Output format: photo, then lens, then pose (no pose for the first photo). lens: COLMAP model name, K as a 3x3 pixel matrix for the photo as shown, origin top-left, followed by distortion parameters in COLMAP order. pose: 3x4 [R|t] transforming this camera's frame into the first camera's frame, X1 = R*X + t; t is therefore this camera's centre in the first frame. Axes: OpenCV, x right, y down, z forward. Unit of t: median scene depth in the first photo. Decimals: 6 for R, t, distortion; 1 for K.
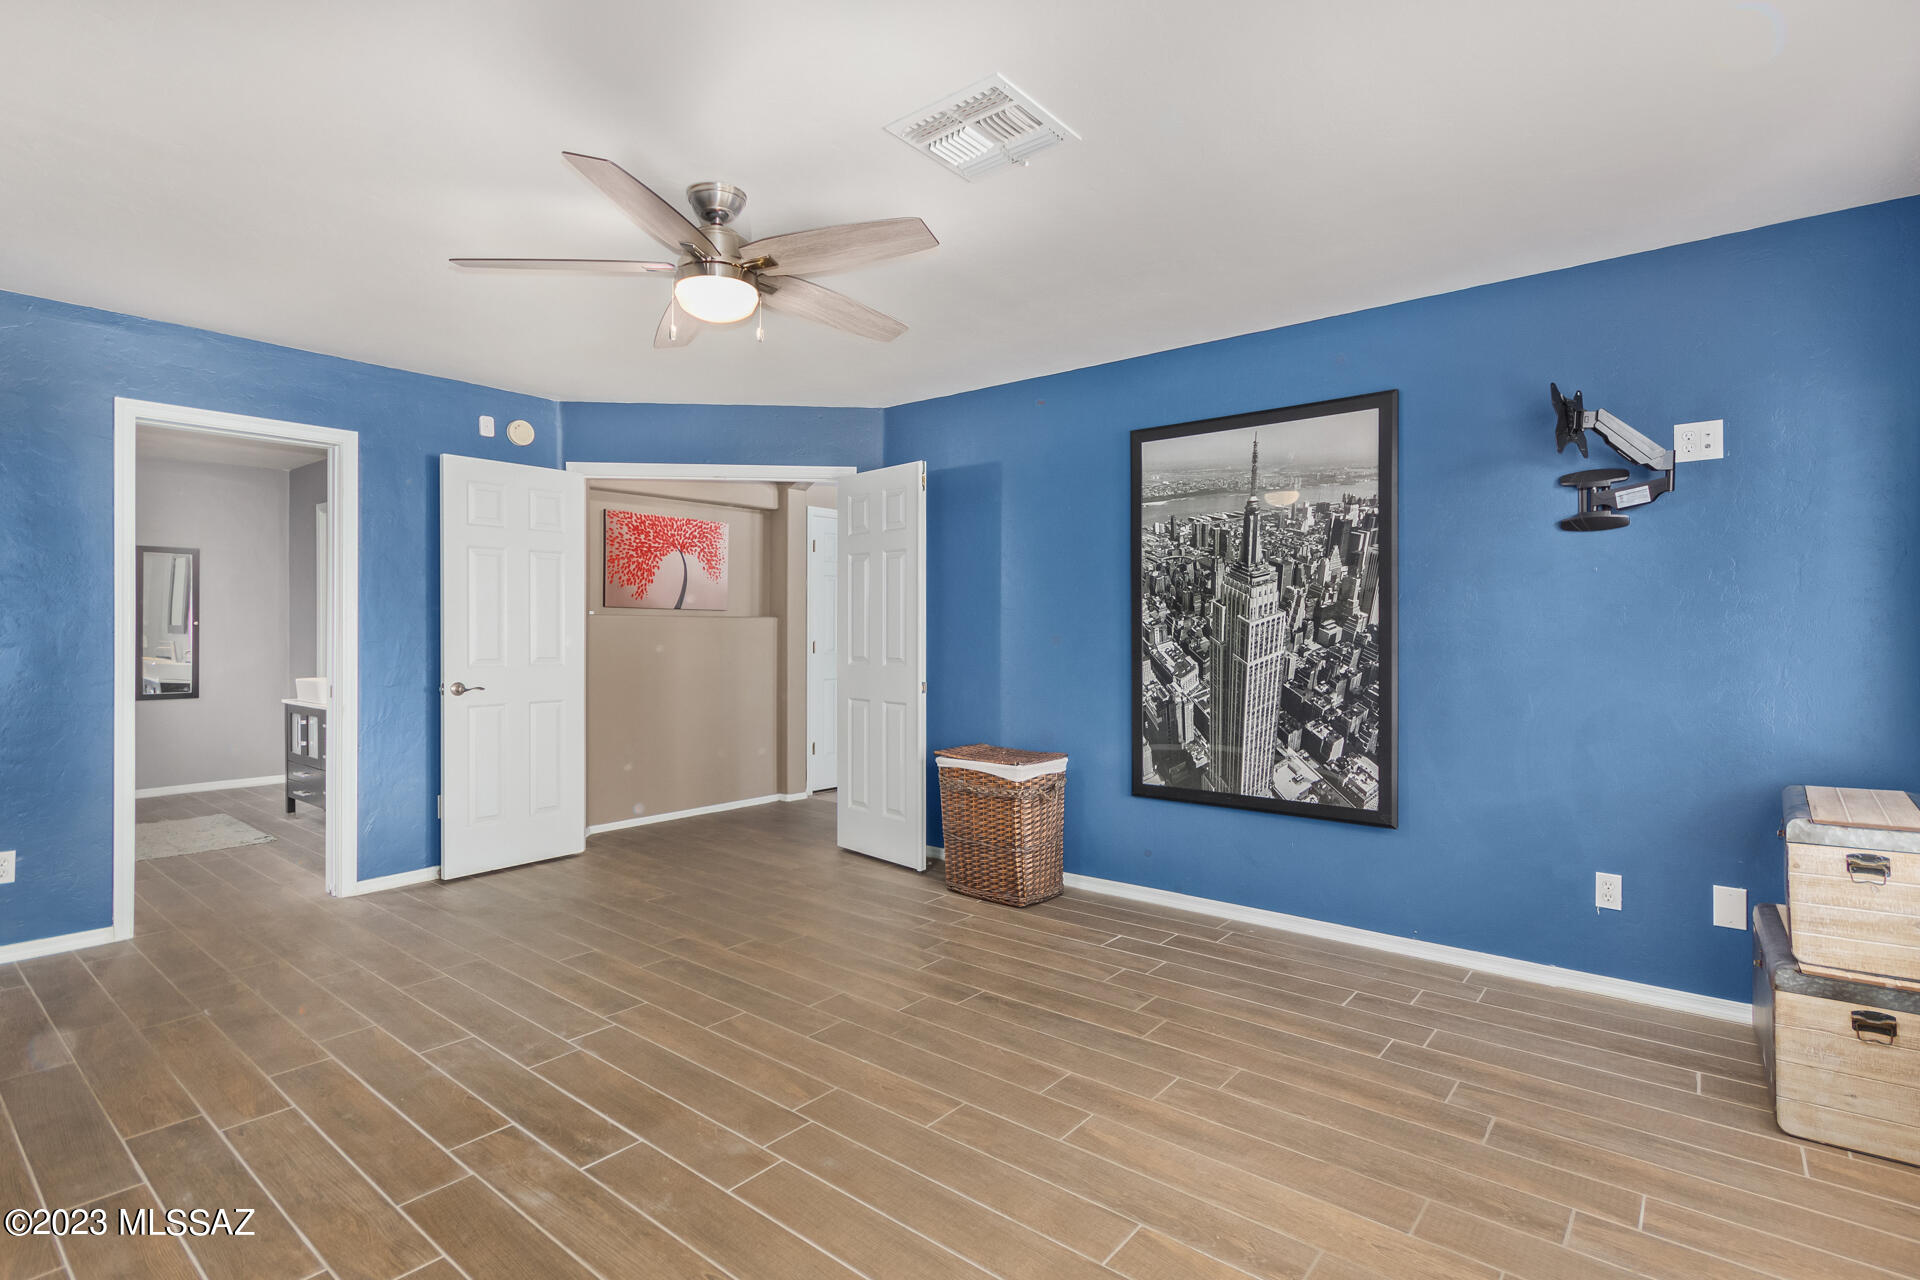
lens RADIAL K [[903.2, 0, 959.4], [0, 903.2, 633.9], [0, 0, 1]] dist [0.002931, 0.000652]
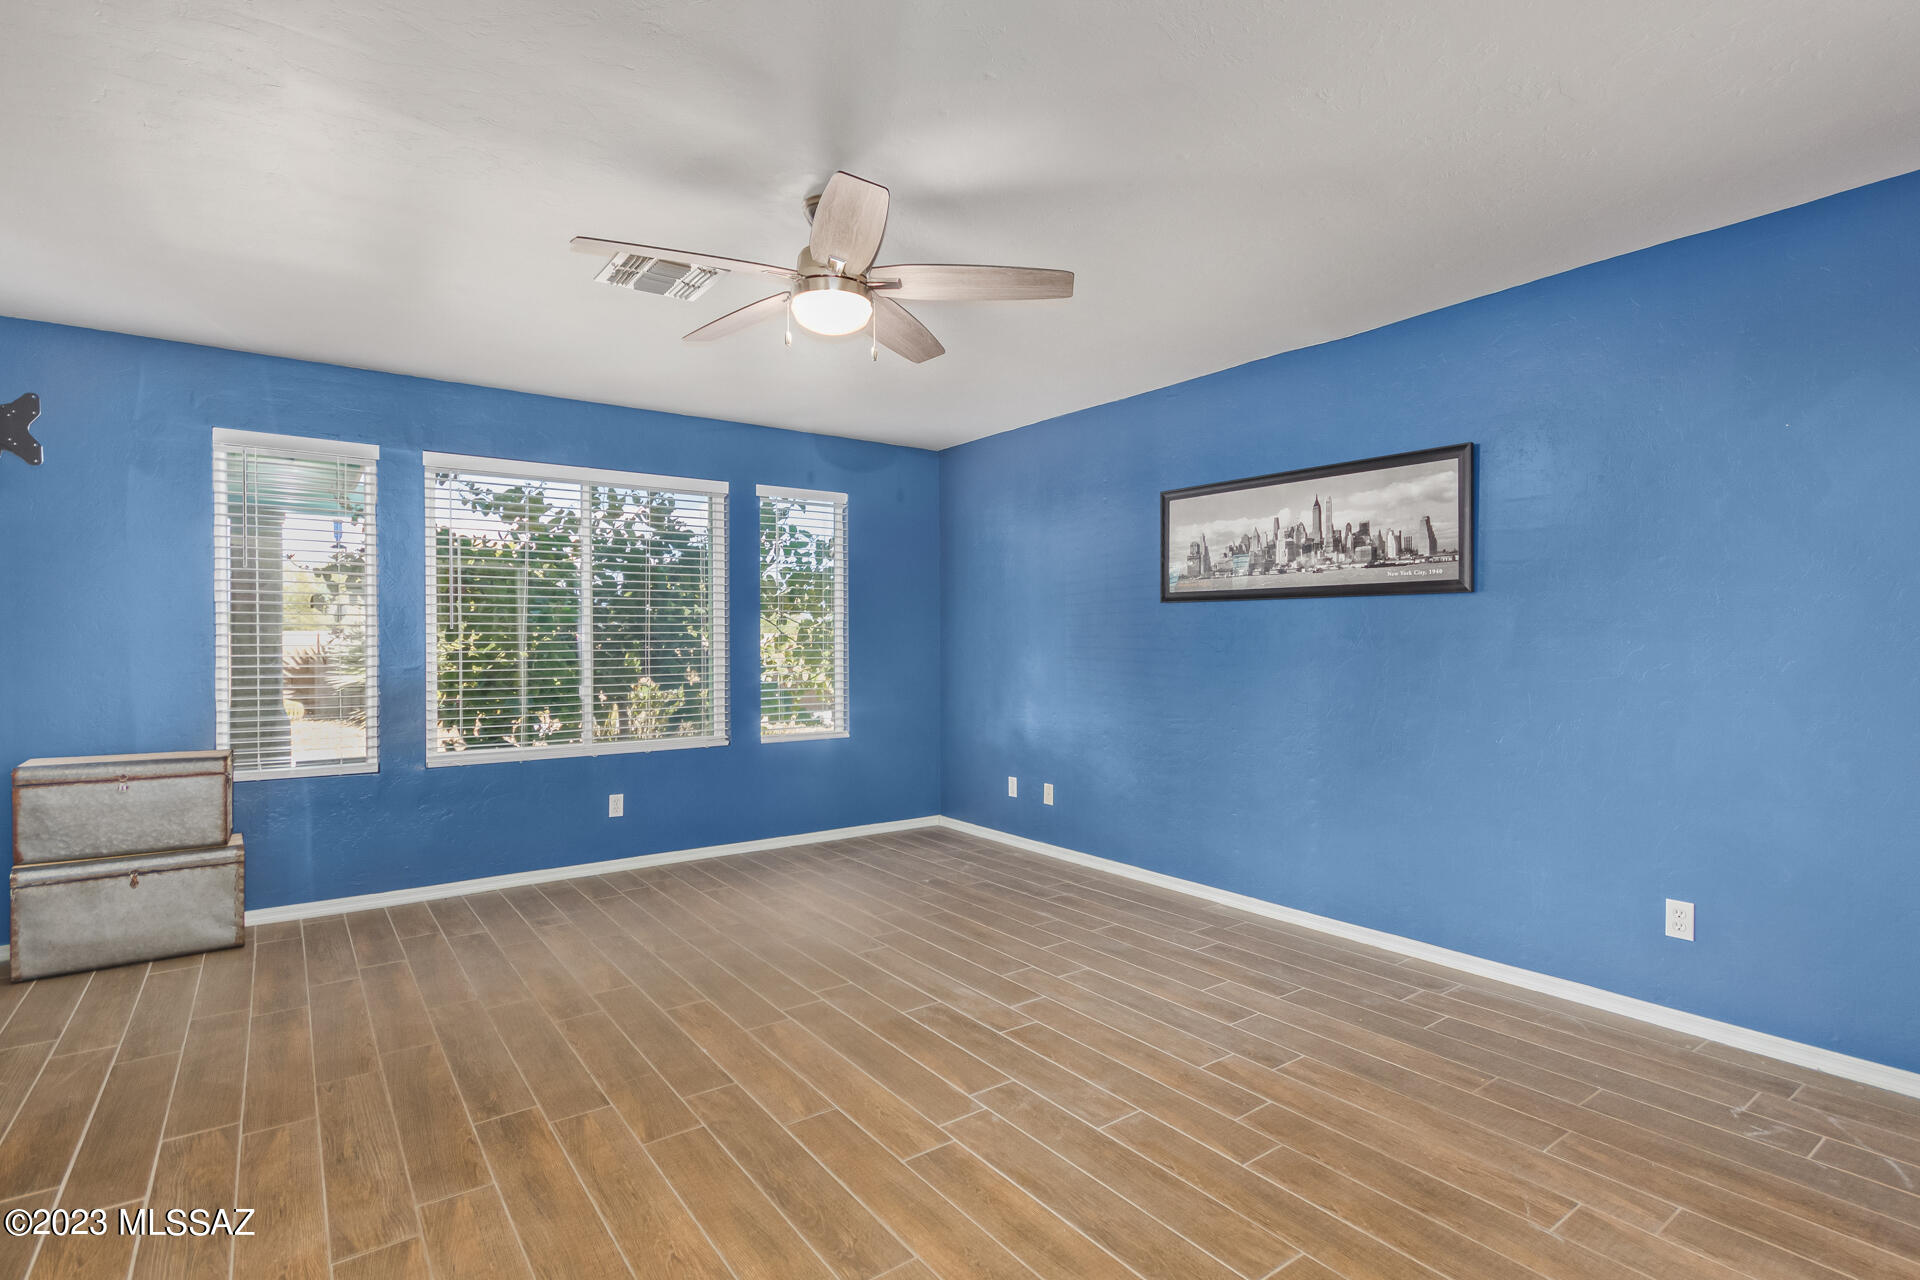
lens RADIAL K [[903.2, 0, 961.0], [0, 903.2, 639.8], [0, 0, 1]] dist [0.002931, 0.000652]
pose [[-0.967214, 0.001348, 0.253960, -0.660005], [0.002851, 0.999981, 0.005554, -0.010611], [-0.253947, 0.006096, -0.967199, 1.931170]]
